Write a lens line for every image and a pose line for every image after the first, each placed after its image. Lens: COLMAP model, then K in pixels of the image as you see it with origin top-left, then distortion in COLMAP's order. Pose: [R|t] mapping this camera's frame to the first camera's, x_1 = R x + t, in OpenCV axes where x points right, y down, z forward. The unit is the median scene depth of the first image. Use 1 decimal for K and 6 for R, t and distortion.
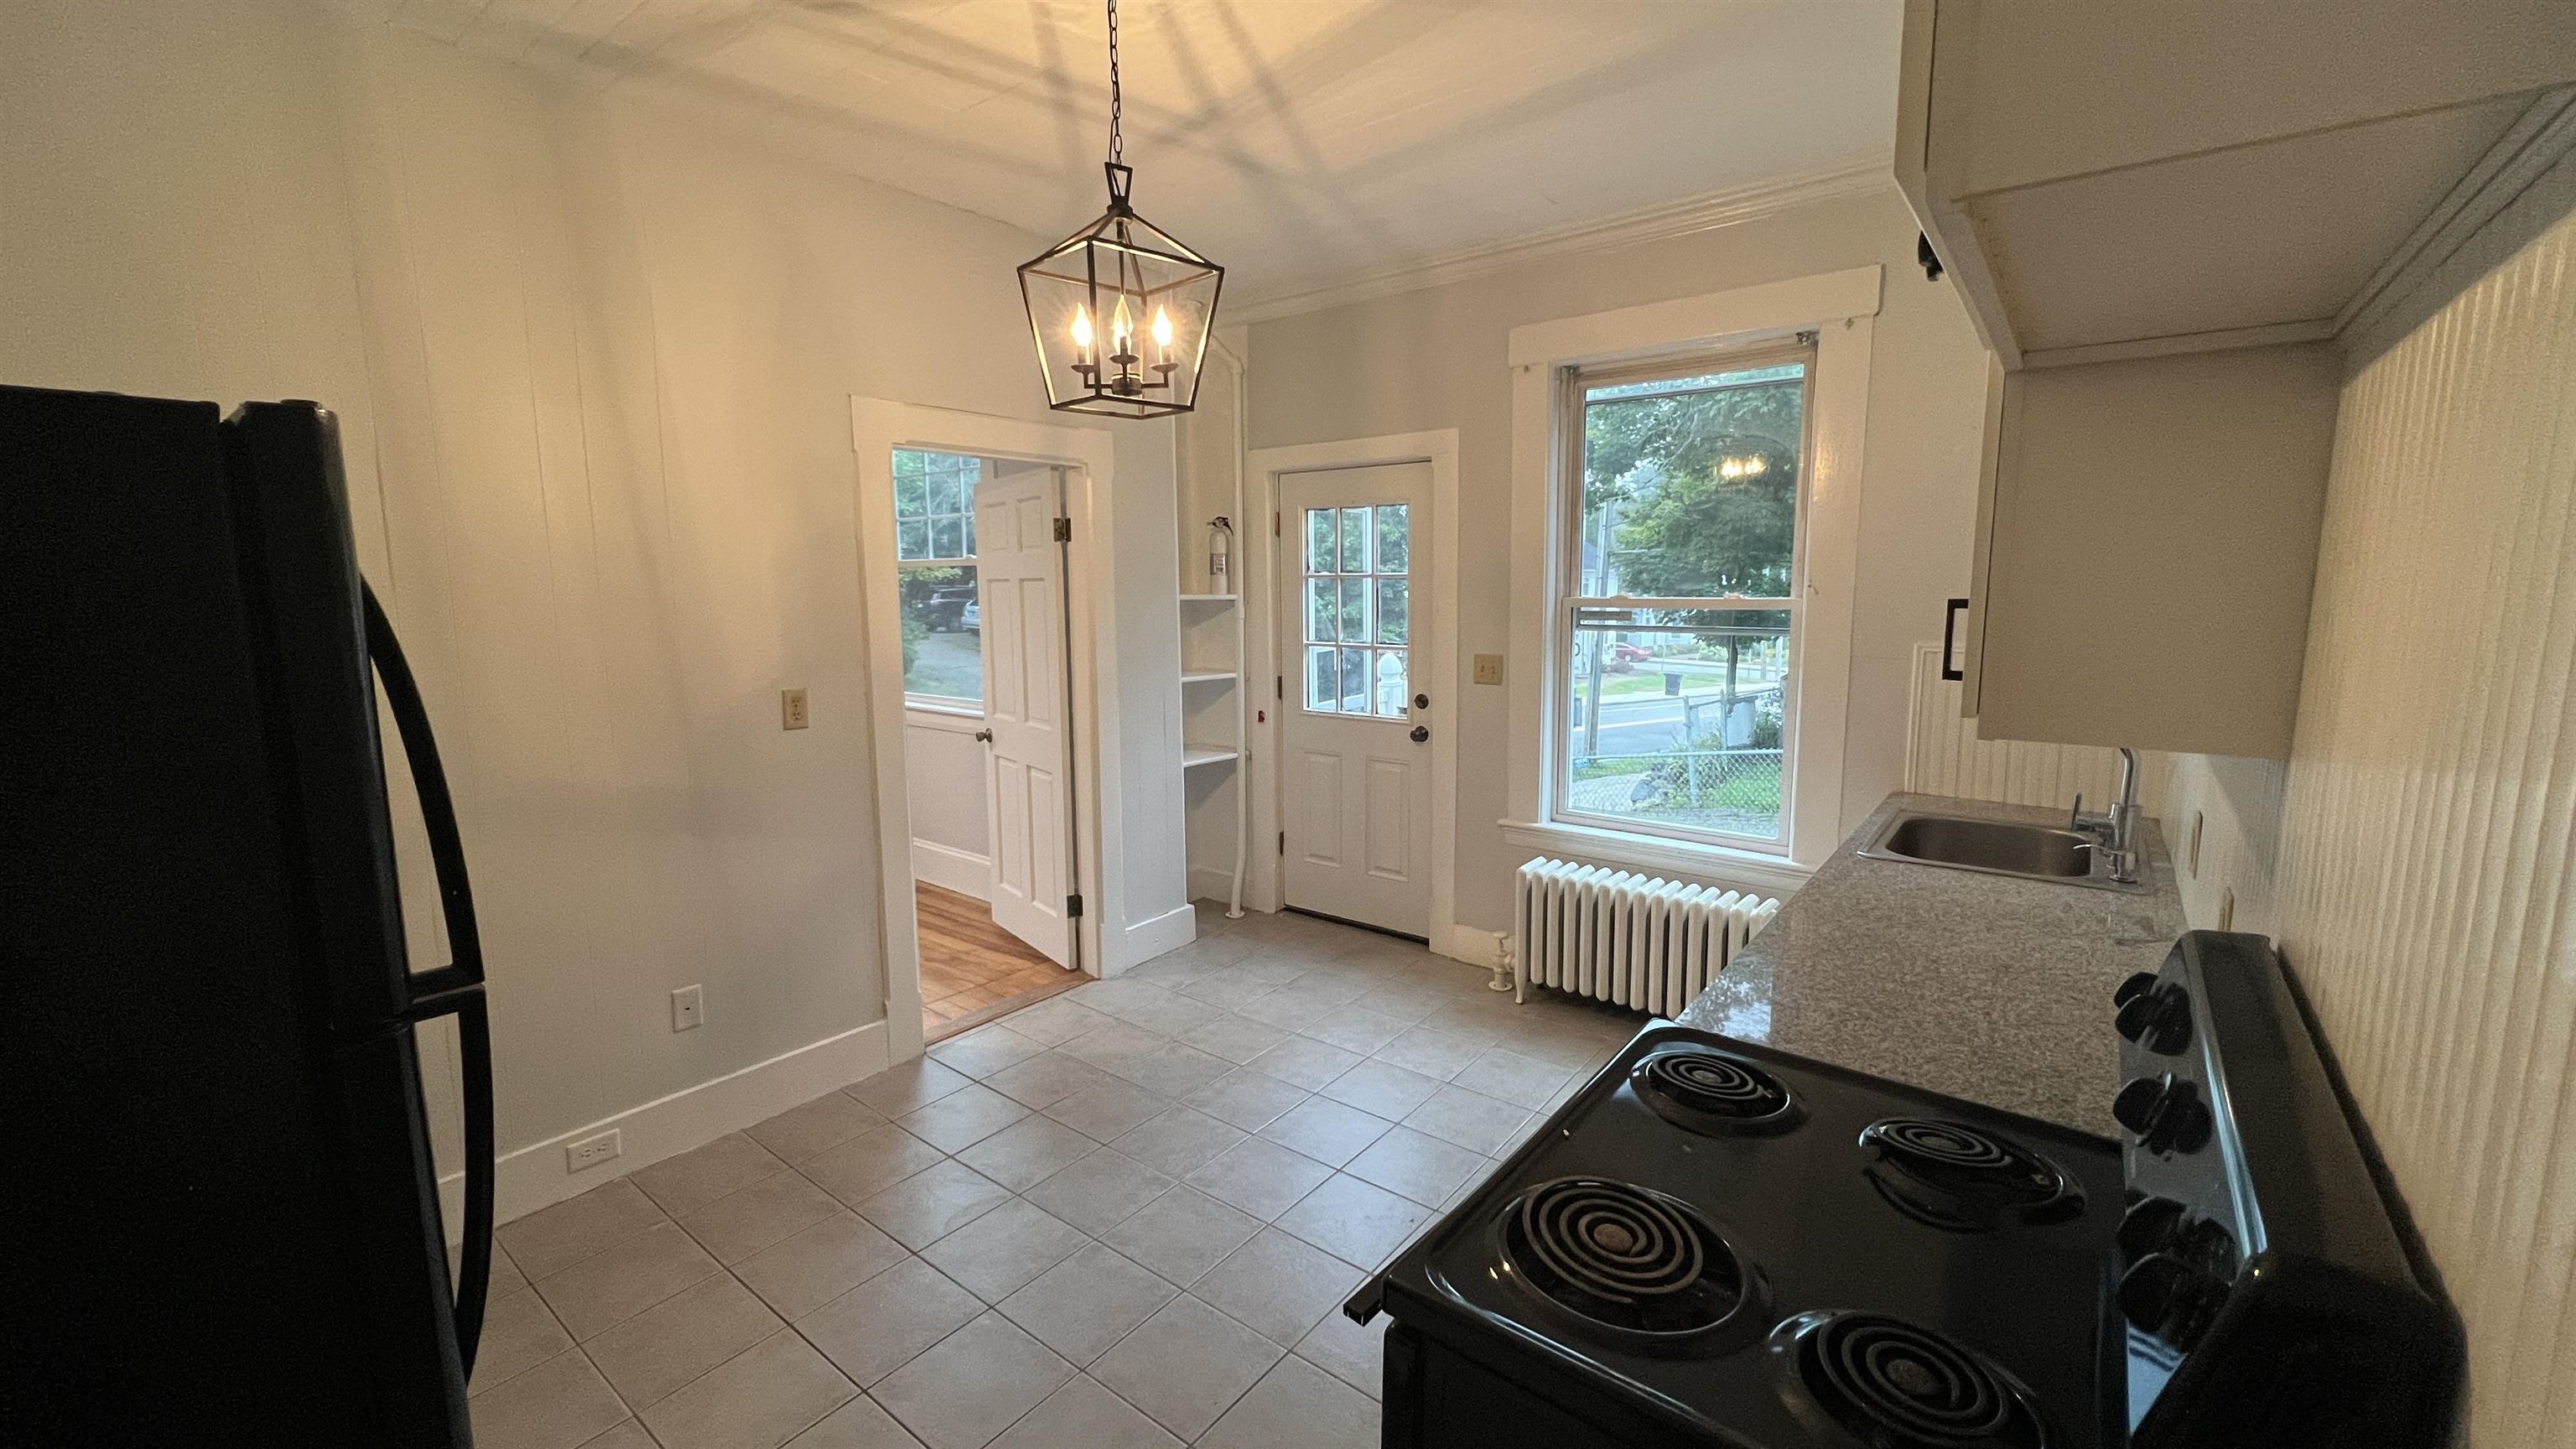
lens RADIAL K [[1025.8, 0, 1284.6], [0, 1025.8, 720.7], [0, 0, 1]] dist [-0.001672, 0.000164]
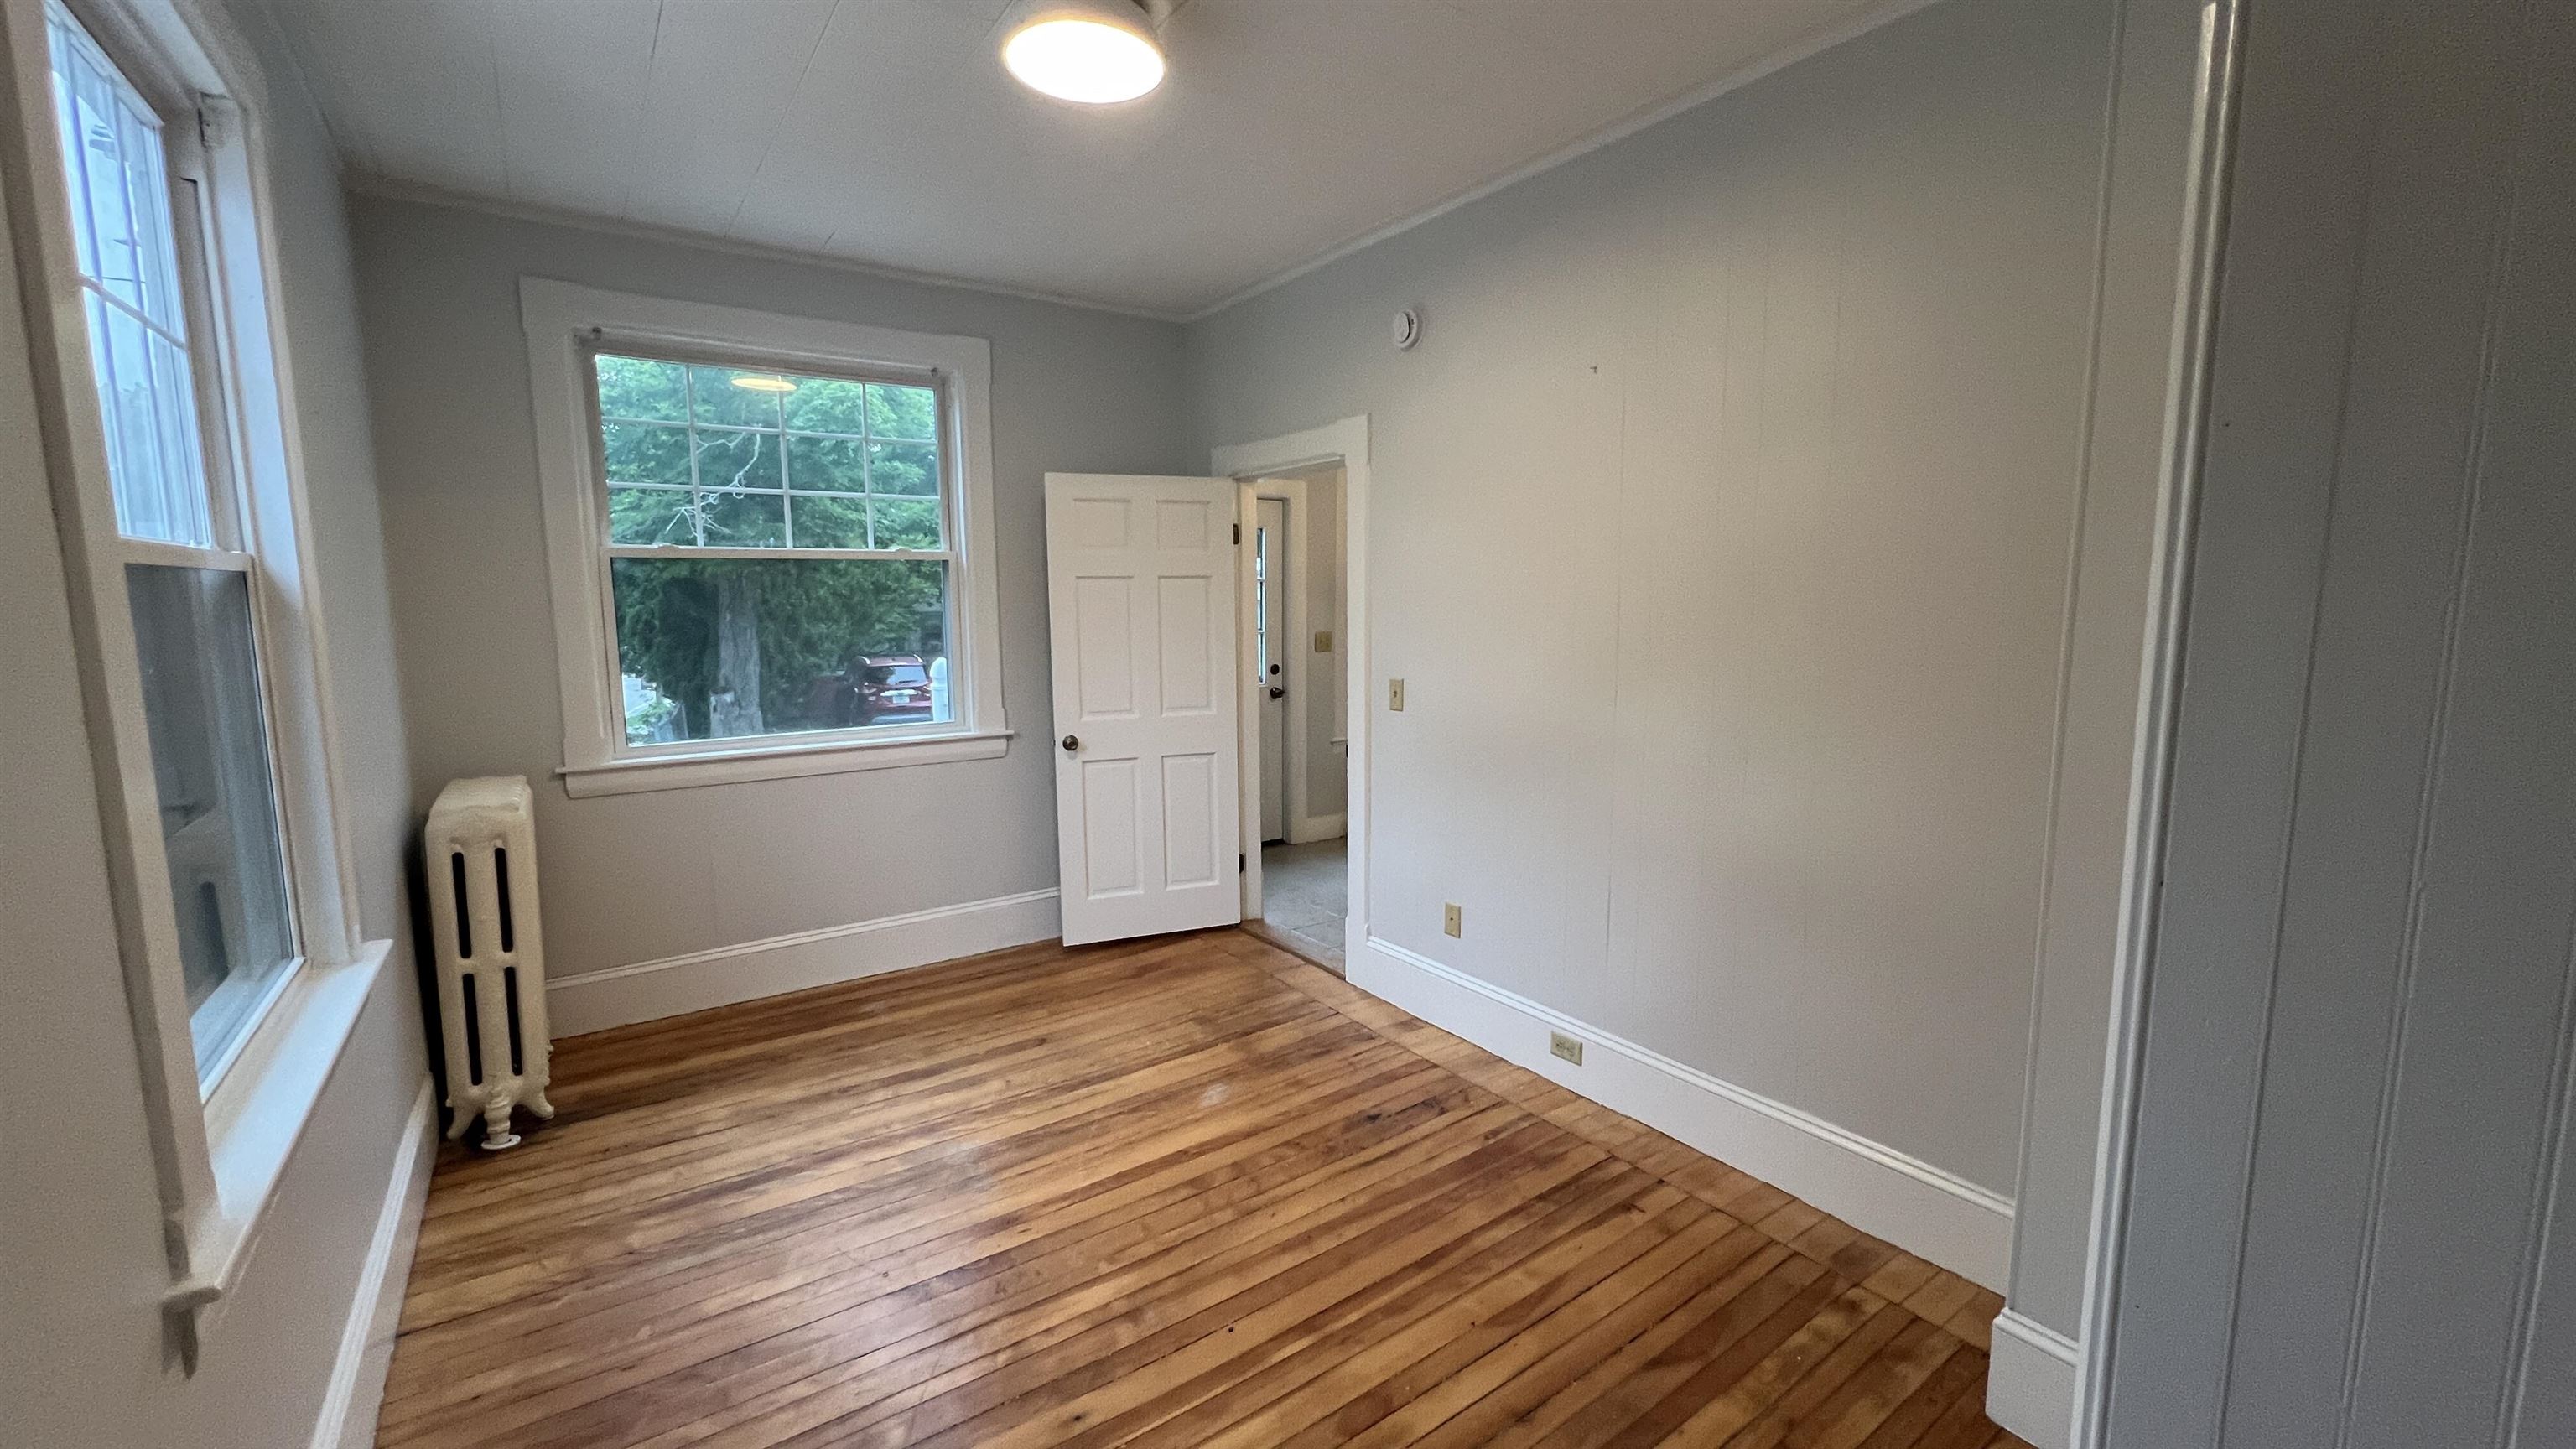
lens RADIAL K [[1025.8, 0, 1281.9], [0, 1025.8, 719.5], [0, 0, 1]] dist [-0.001672, 0.000164]
pose [[0.283345, -0.110602, 0.952619, -1.198347], [0.134480, 0.988095, 0.074722, -0.054203], [-0.949543, 0.106936, 0.294845, 0.576652]]
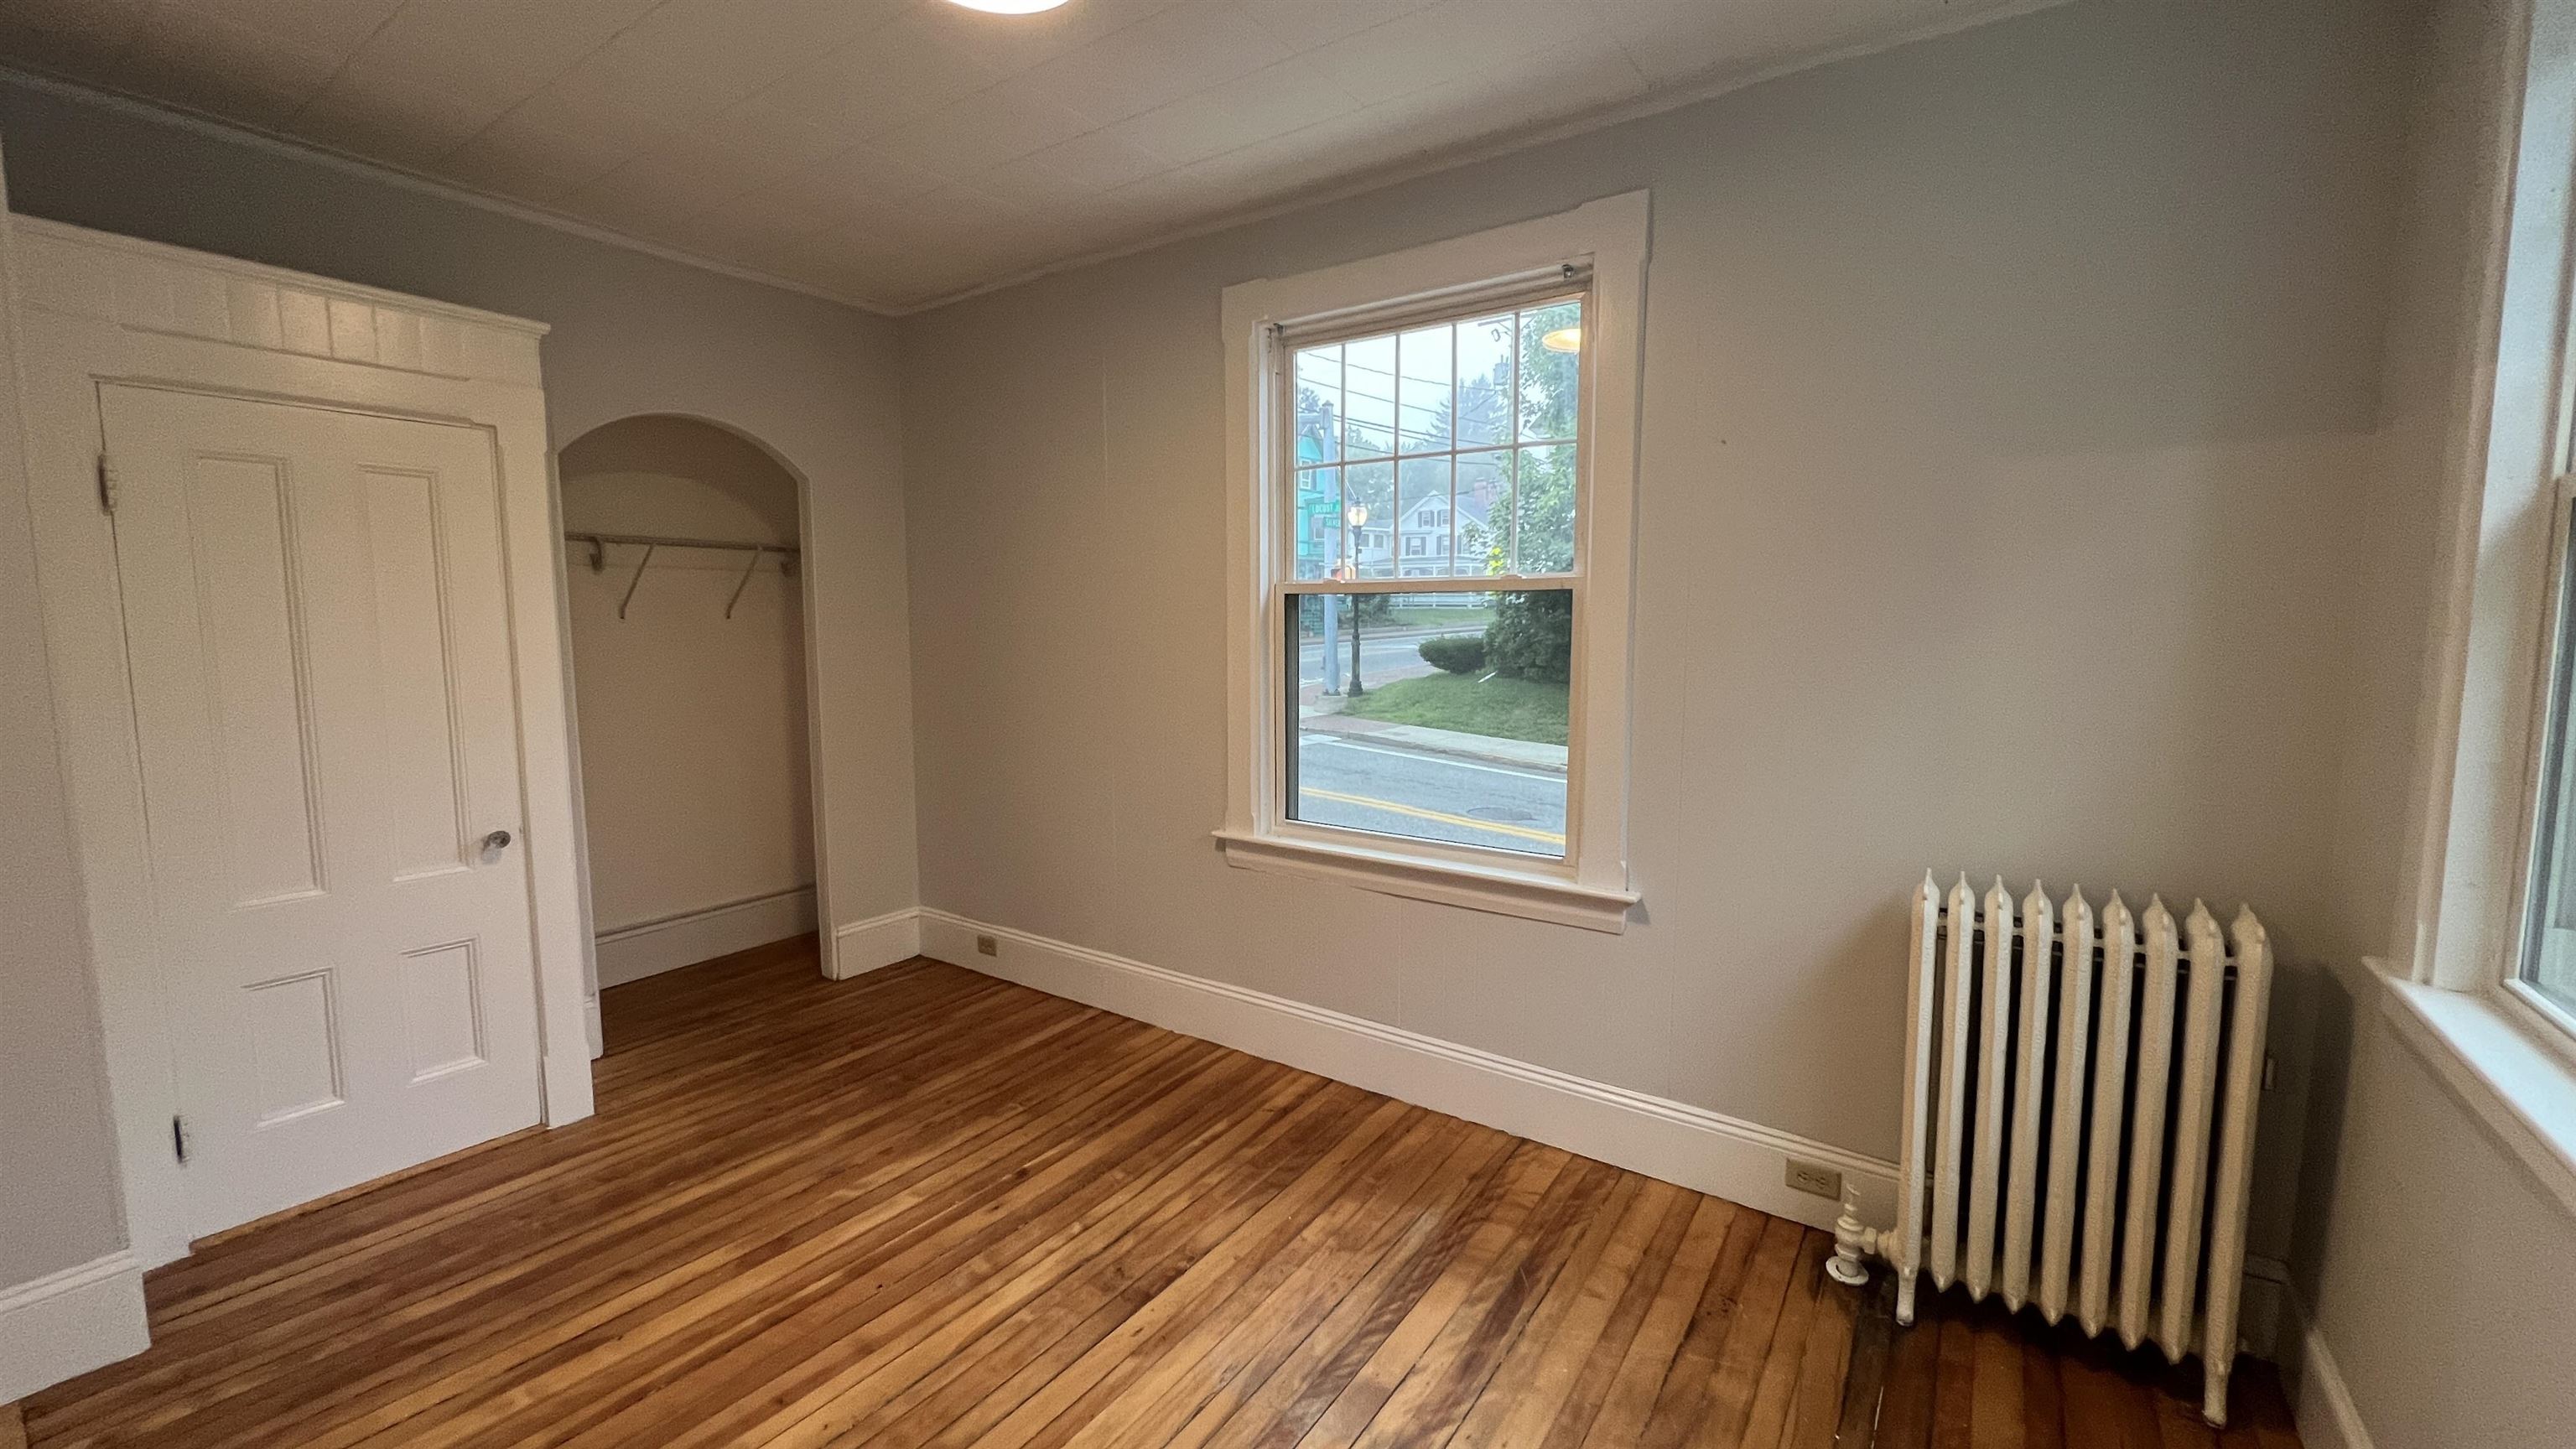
lens RADIAL K [[1025.8, 0, 1280.8], [0, 1025.8, 719.9], [0, 0, 1]] dist [-0.001672, 0.000164]
pose [[0.062372, 0.112387, -0.991705, -0.243150], [-0.134482, 0.985524, 0.103229, -0.105581], [0.988951, 0.126928, 0.076583, 0.910951]]
